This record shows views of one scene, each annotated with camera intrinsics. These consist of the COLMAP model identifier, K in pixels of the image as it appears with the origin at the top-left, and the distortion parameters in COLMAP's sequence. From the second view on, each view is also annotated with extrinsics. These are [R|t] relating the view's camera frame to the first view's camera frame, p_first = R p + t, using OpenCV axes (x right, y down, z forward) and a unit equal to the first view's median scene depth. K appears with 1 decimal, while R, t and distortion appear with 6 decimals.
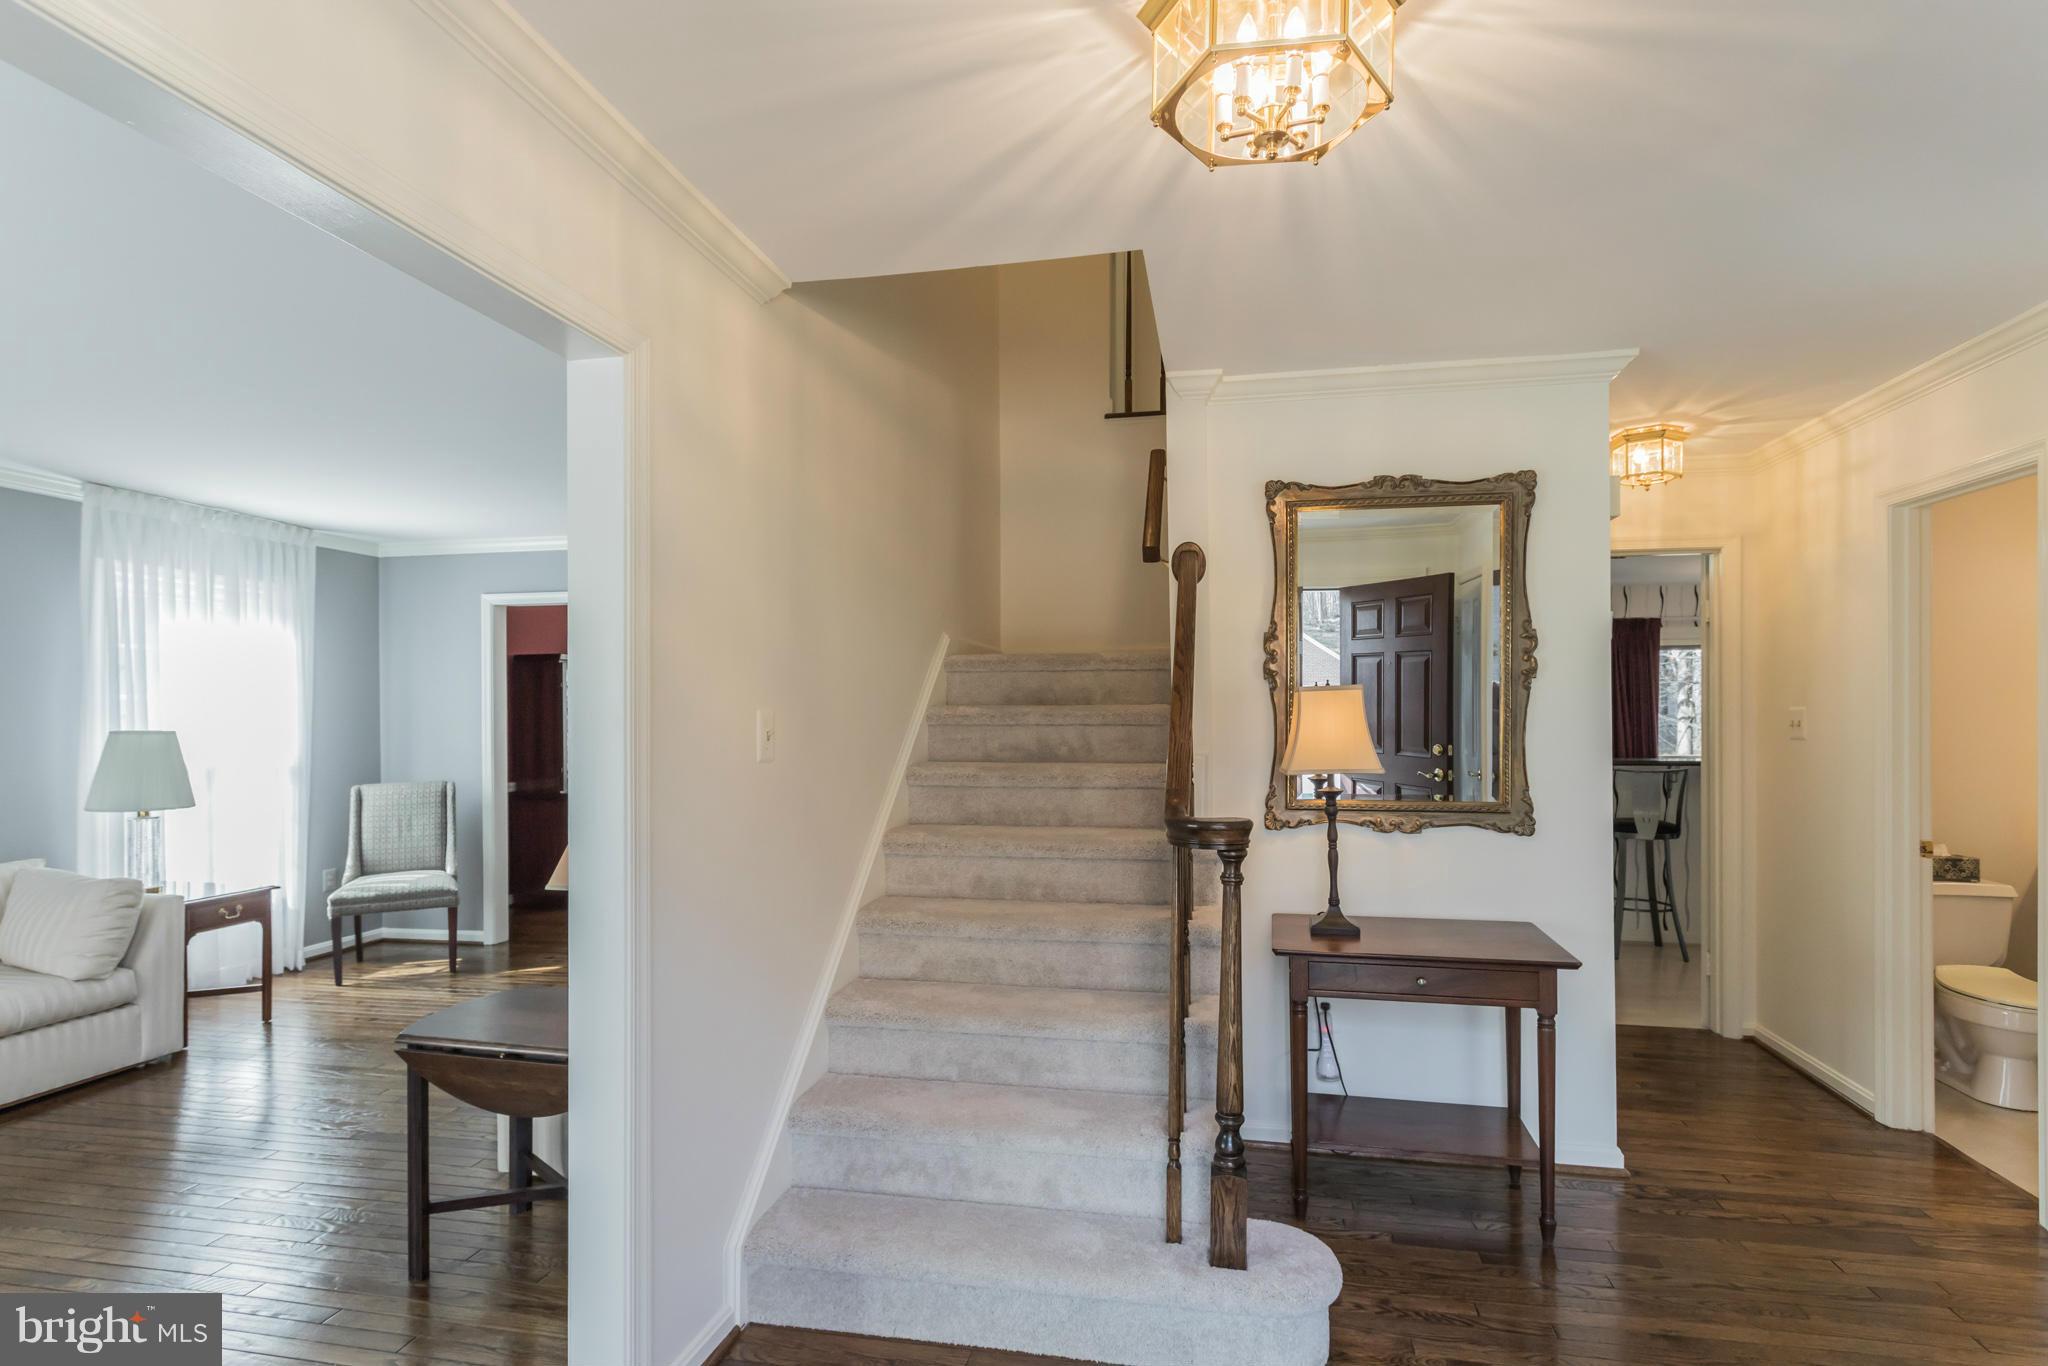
lens RADIAL K [[976.6, 0, 1030.7], [0, 976.6, 692.3], [0, 0, 1]] dist [-0.002694, -0.000068]
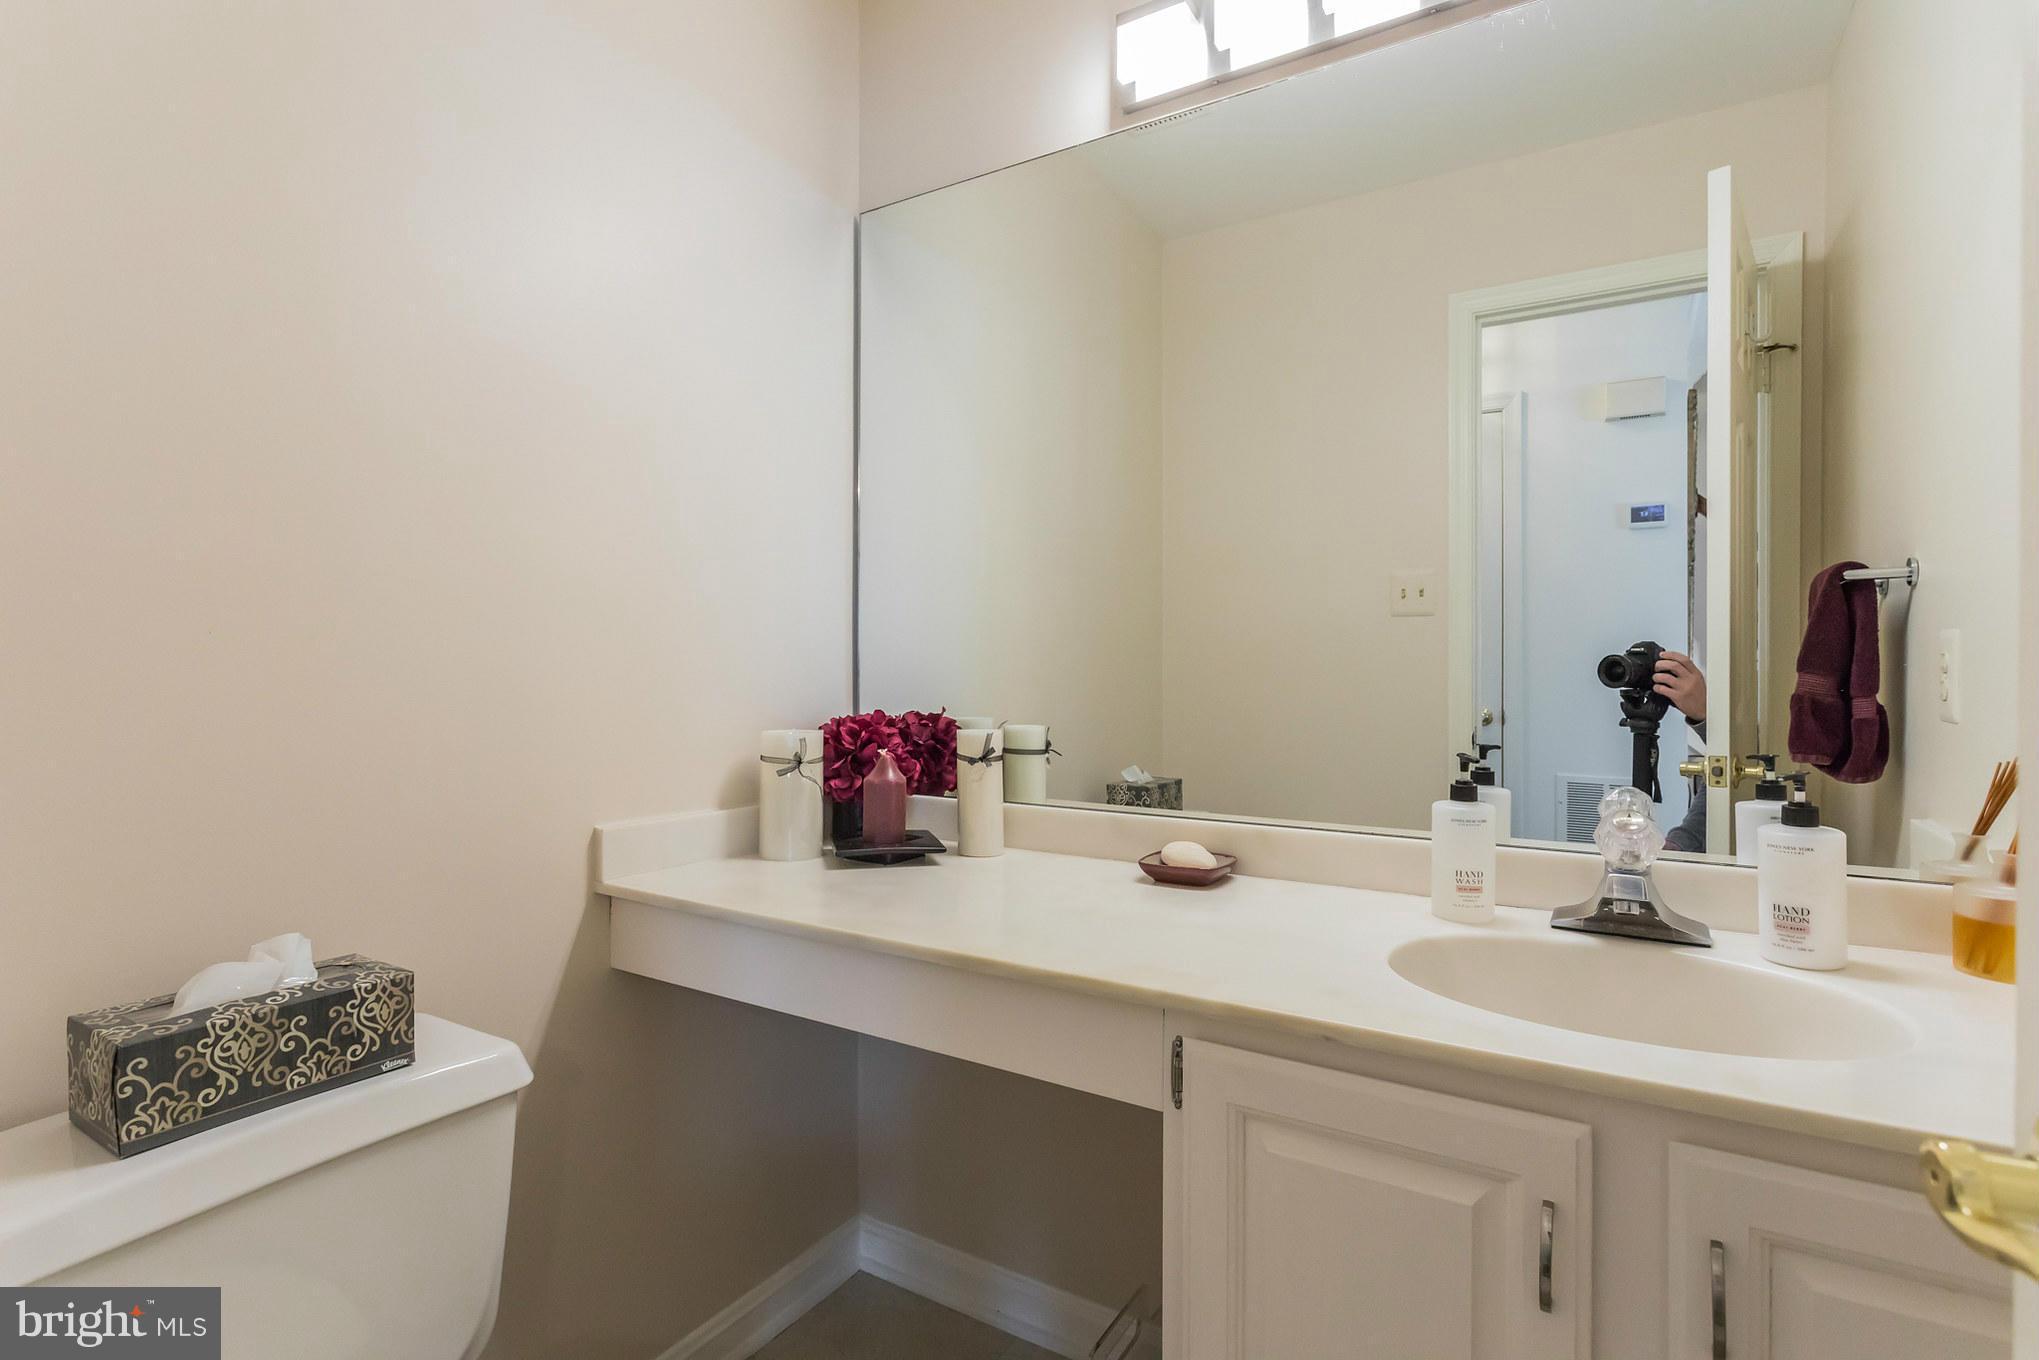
lens RADIAL K [[972.3, 0, 1020.0], [0, 972.3, 677.4], [0, 0, 1]] dist [-0.002694, -0.000068]
pose [[0.348741, 0.000164, 0.937219, 0.783979], [-0.006587, 0.999976, 0.002276, 0.089145], [-0.937196, -0.006967, 0.348734, 0.754038]]
